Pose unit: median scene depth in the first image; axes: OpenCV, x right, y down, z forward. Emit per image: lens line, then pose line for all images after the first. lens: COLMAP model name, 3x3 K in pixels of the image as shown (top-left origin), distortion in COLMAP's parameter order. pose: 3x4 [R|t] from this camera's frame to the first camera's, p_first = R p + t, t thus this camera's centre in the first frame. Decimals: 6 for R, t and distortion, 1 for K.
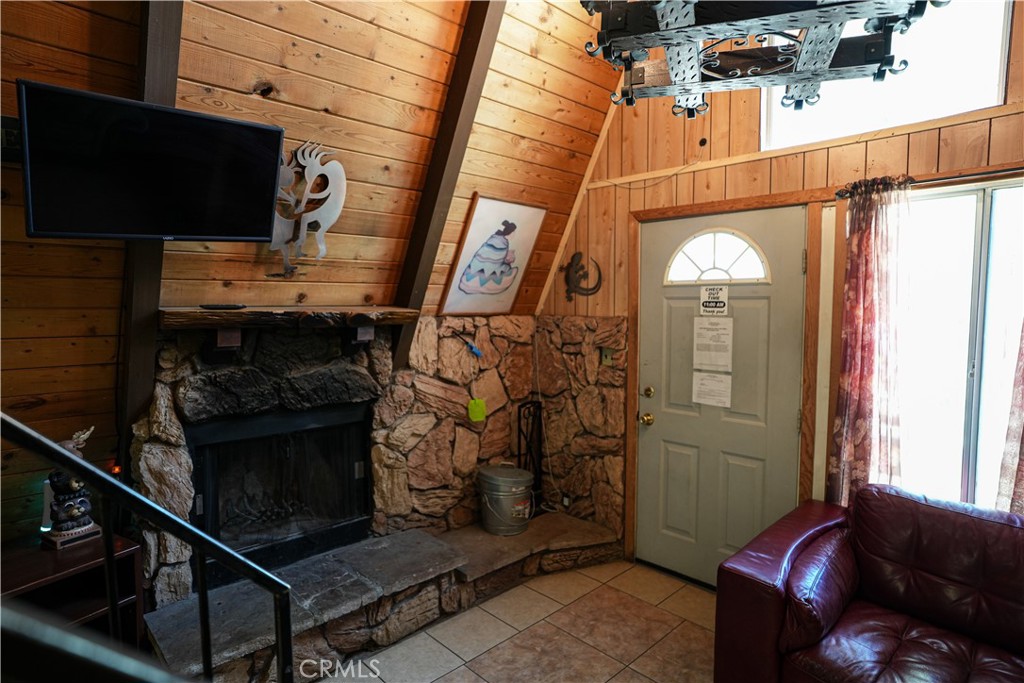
lens RADIAL K [[556.4, 0, 511.0], [0, 556.4, 340.3], [0, 0, 1]] dist [-0.040819, 0.027411]
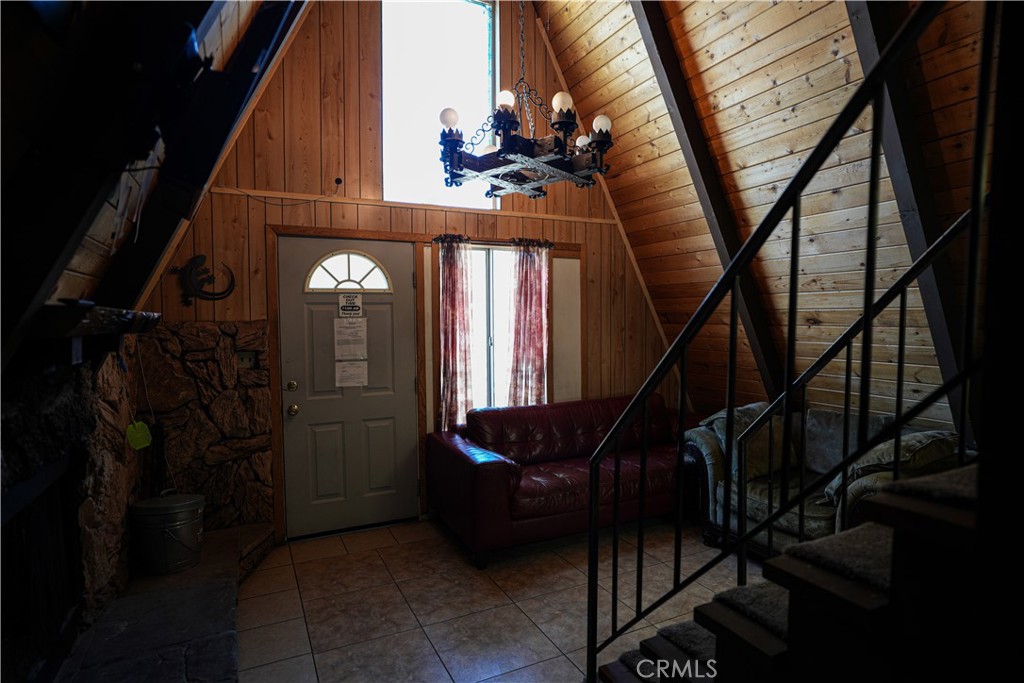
lens RADIAL K [[556.4, 0, 511.1], [0, 556.4, 341.3], [0, 0, 1]] dist [-0.040819, 0.027411]
pose [[0.312449, -0.048263, 0.948708, -0.683002], [0.071412, 0.997076, 0.027205, 0.003435], [-0.947246, 0.059249, 0.314982, 0.217473]]
